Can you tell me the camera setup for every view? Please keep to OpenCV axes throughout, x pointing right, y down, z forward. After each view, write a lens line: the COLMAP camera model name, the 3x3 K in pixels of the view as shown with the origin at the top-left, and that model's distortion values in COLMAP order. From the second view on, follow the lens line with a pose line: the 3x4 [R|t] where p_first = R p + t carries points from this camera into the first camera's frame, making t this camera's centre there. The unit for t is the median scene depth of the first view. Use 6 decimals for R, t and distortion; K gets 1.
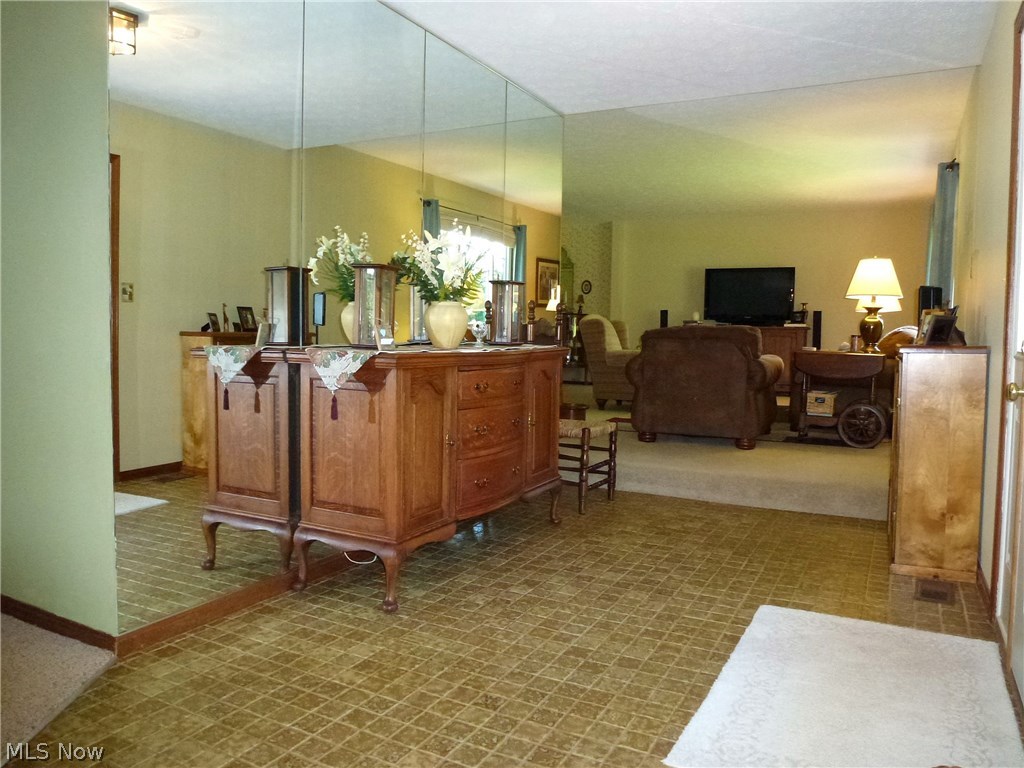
lens RADIAL K [[747.8, 0, 514.7], [0, 747.8, 389.0], [0, 0, 1]] dist [-0.049123, 0.007425]
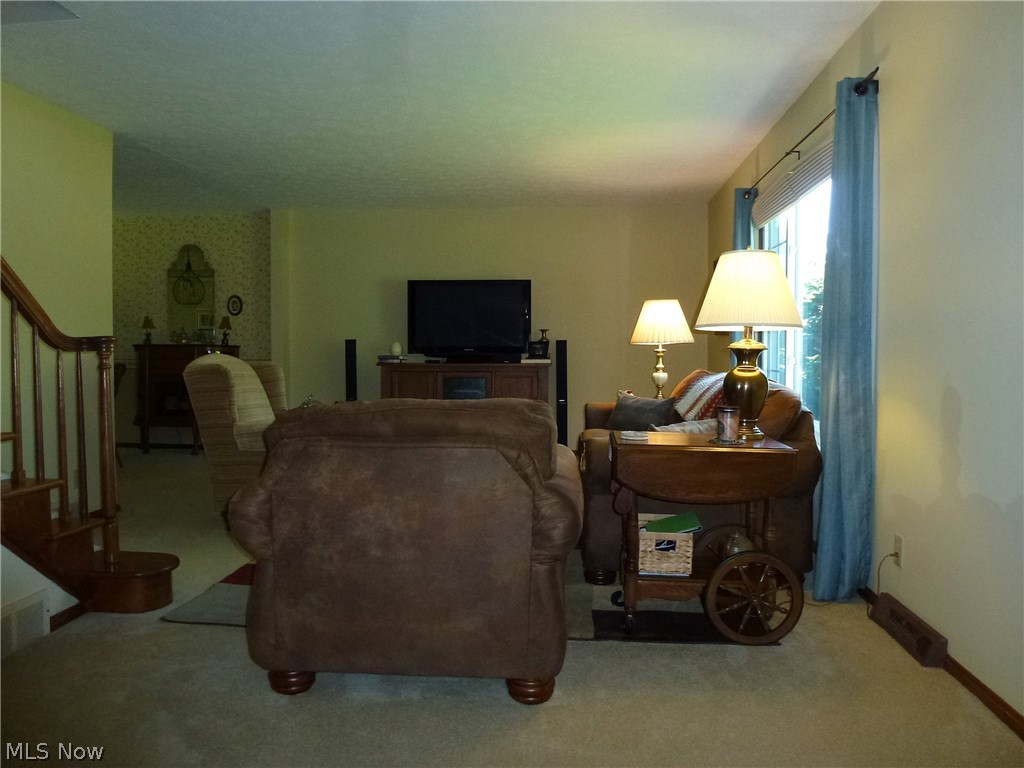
lens RADIAL K [[747.8, 0, 516.0], [0, 747.8, 383.8], [0, 0, 1]] dist [-0.049123, 0.007425]
pose [[0.921919, -0.027834, 0.386382, 0.083190], [0.040584, 0.998866, -0.024881, -0.046801], [-0.385251, 0.038619, 0.922003, 0.346376]]
